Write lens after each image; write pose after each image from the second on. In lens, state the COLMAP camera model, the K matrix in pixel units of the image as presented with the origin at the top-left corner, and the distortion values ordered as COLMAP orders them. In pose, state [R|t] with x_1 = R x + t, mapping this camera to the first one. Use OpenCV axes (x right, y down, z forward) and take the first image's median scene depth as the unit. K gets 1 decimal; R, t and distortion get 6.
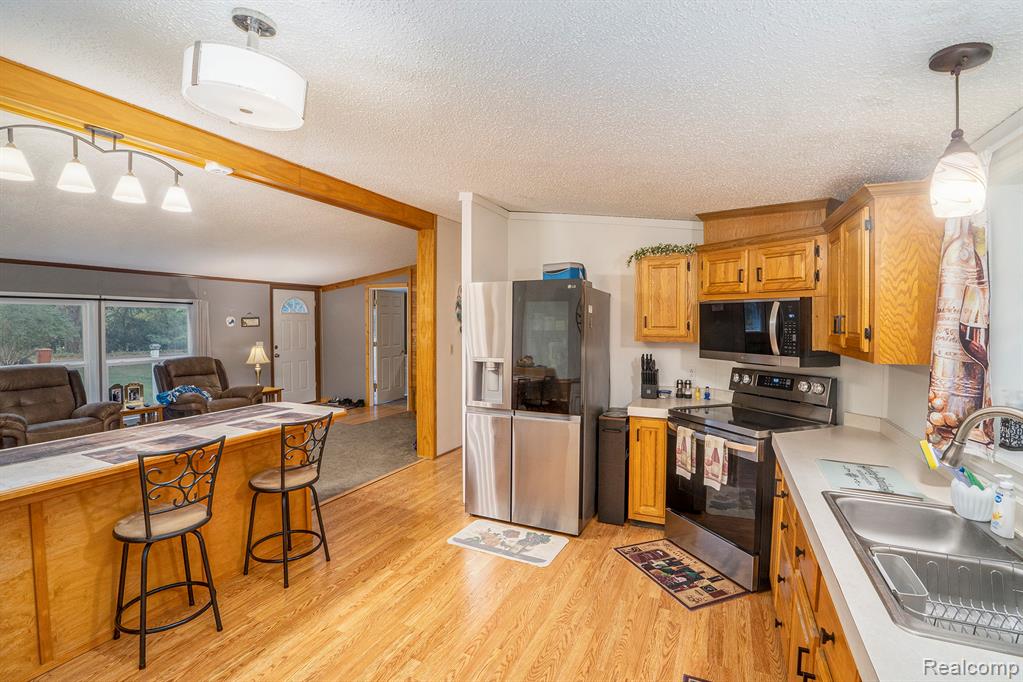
lens RADIAL K [[485.1, 0, 510.8], [0, 485.1, 323.7], [0, 0, 1]] dist [-0.000829, -0.000132]
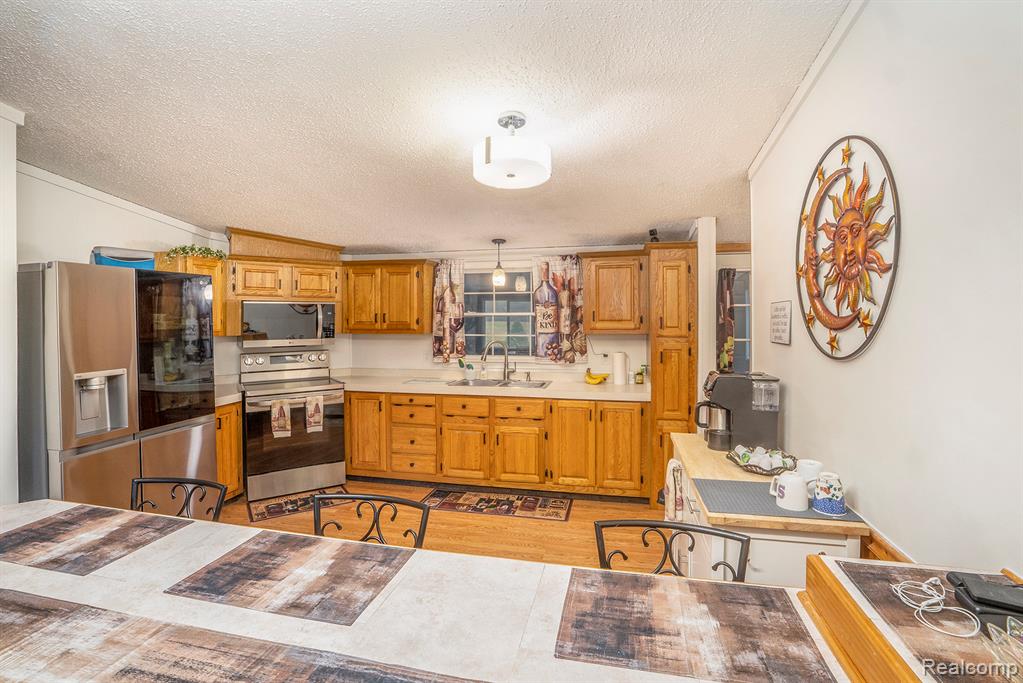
lens RADIAL K [[485.1, 0, 510.8], [0, 485.1, 324.2], [0, 0, 1]] dist [-0.000829, -0.000132]
pose [[-0.198824, -0.014955, 0.979921, -1.014842], [0.012289, 0.999767, 0.017751, -0.002541], [-0.979958, 0.015571, -0.198594, 0.649491]]
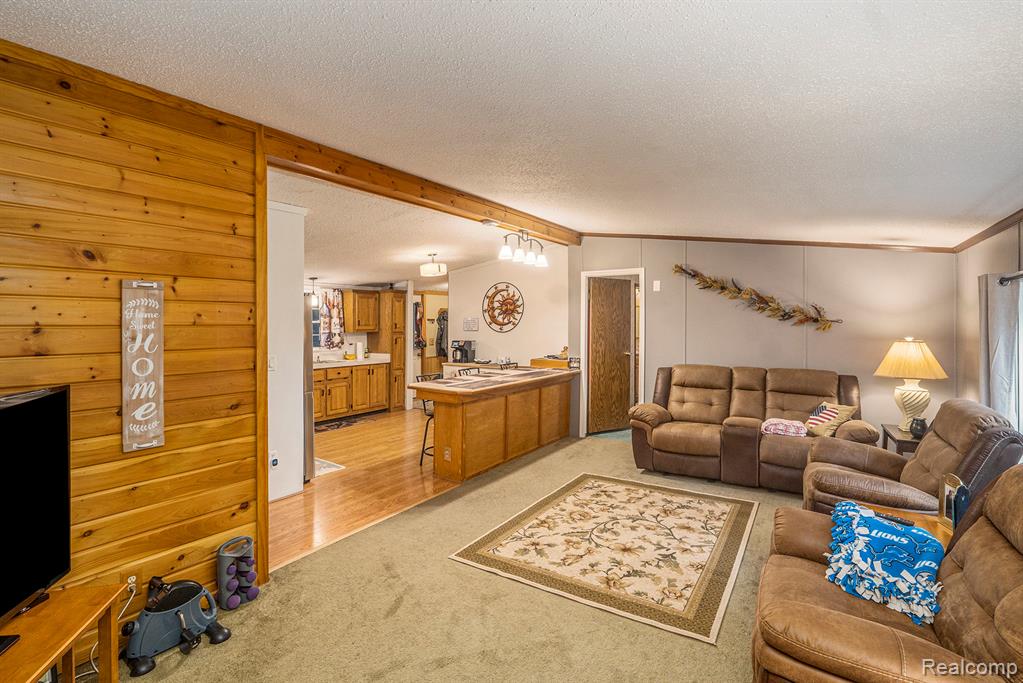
lens RADIAL K [[485.1, 0, 510.8], [0, 485.1, 324.2], [0, 0, 1]] dist [-0.000829, -0.000132]
pose [[-0.989637, 0.006026, 0.143466, -0.928627], [0.007201, 0.999945, 0.007671, -0.006550], [-0.143412, 0.008625, -0.989625, 2.605945]]
